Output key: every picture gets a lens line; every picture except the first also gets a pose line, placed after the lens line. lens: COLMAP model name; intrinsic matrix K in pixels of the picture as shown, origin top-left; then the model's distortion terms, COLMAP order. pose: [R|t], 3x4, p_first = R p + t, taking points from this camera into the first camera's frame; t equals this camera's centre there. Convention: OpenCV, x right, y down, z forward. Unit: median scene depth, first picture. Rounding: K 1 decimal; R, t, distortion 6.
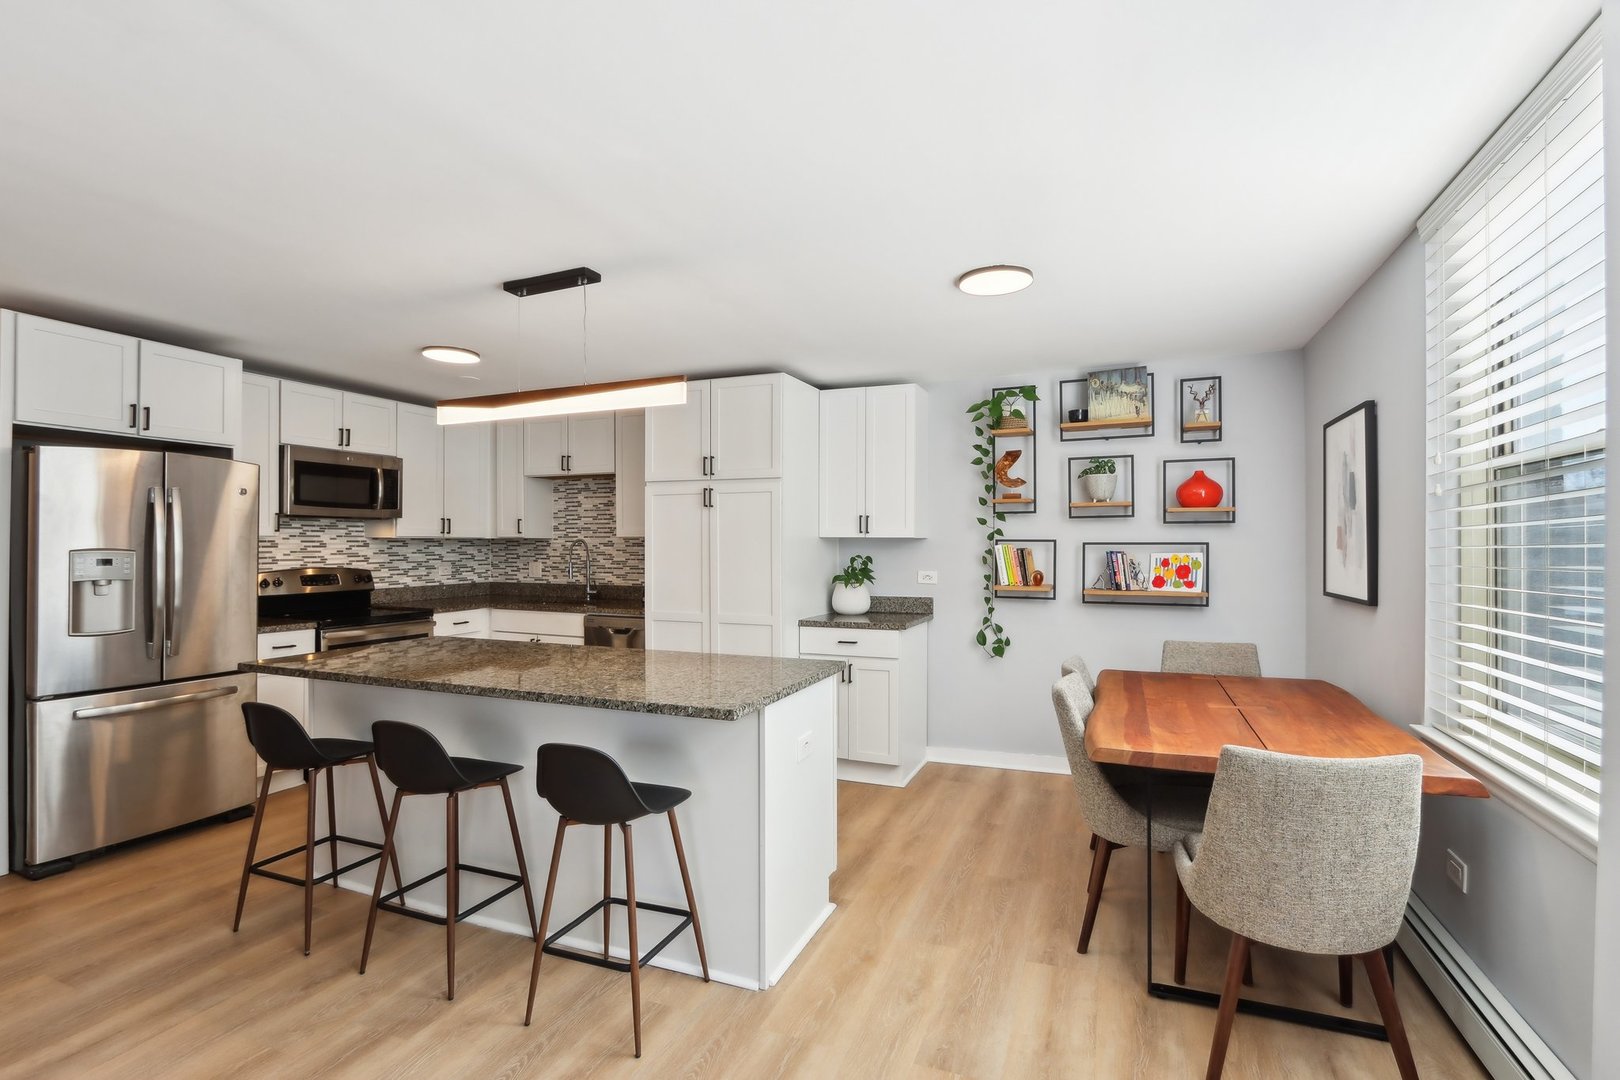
lens RADIAL K [[756.3, 0, 811.3], [0, 756.3, 551.9], [0, 0, 1]] dist [-0.019947, 0.007554]
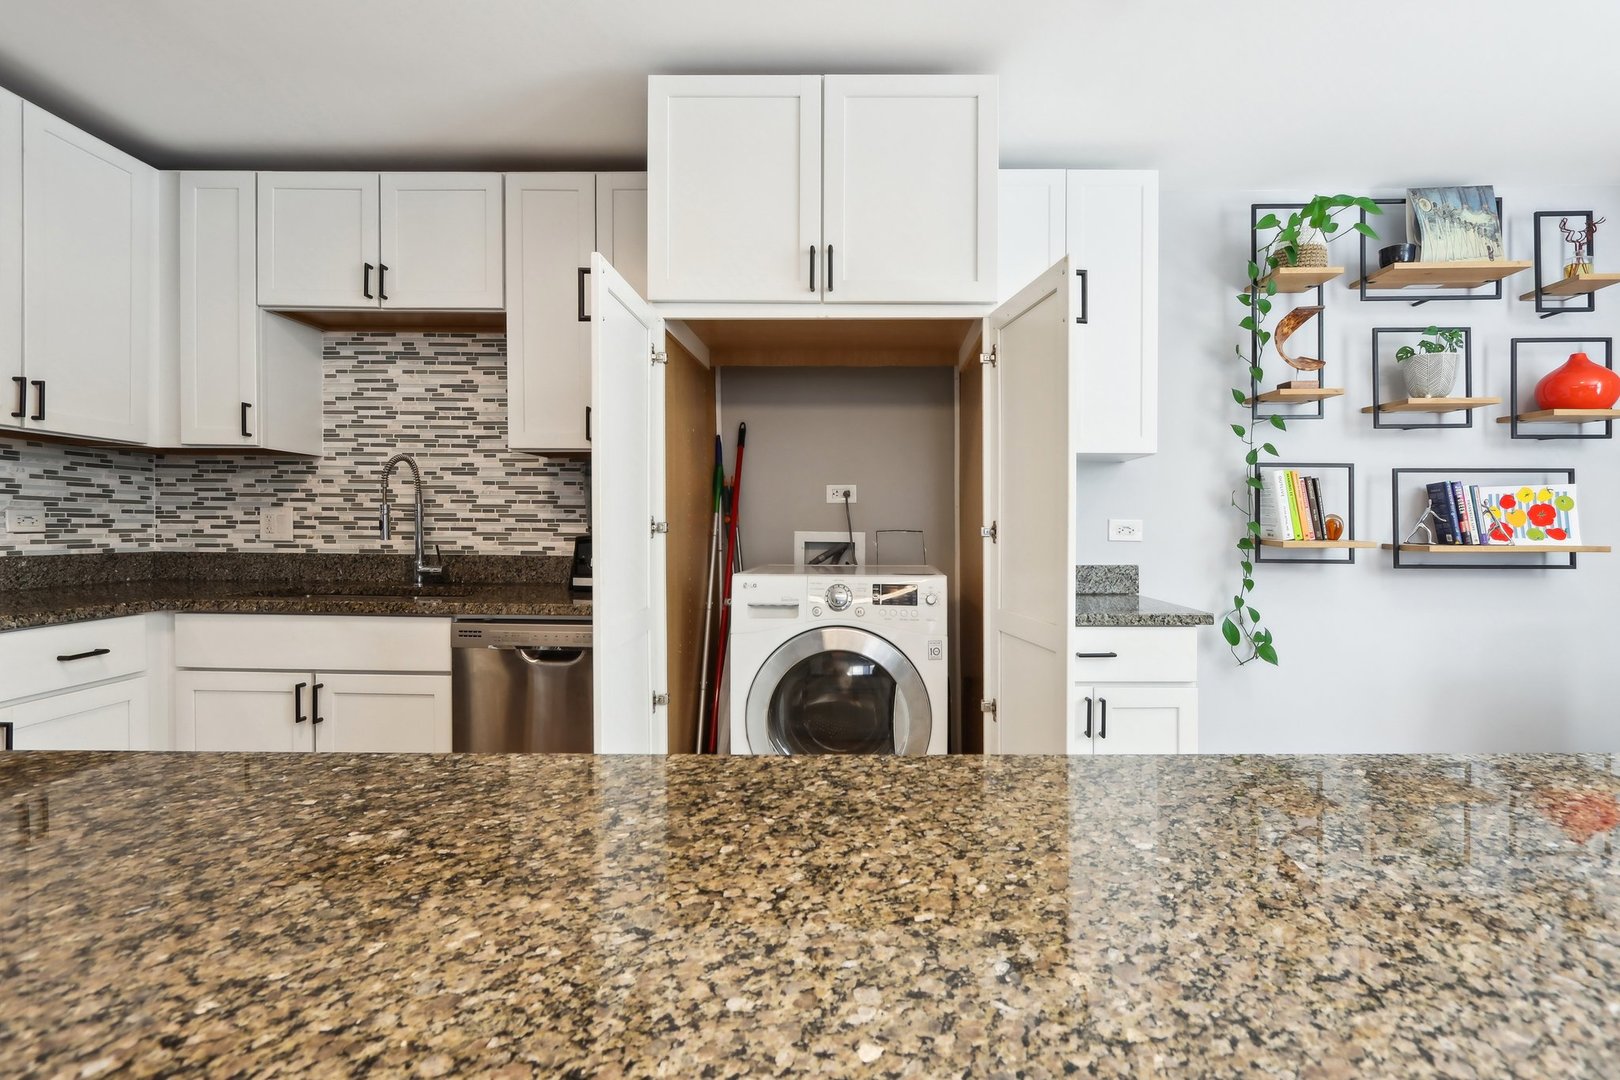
lens RADIAL K [[780.0, 0, 863.5], [0, 780.0, 548.6], [0, 0, 1]] dist [-0.018769, 0.000836]
pose [[0.928763, -0.000808, 0.370672, -0.263355], [-0.005785, 0.999844, 0.016675, 0.037134], [-0.370628, -0.017631, 0.928614, 0.540150]]
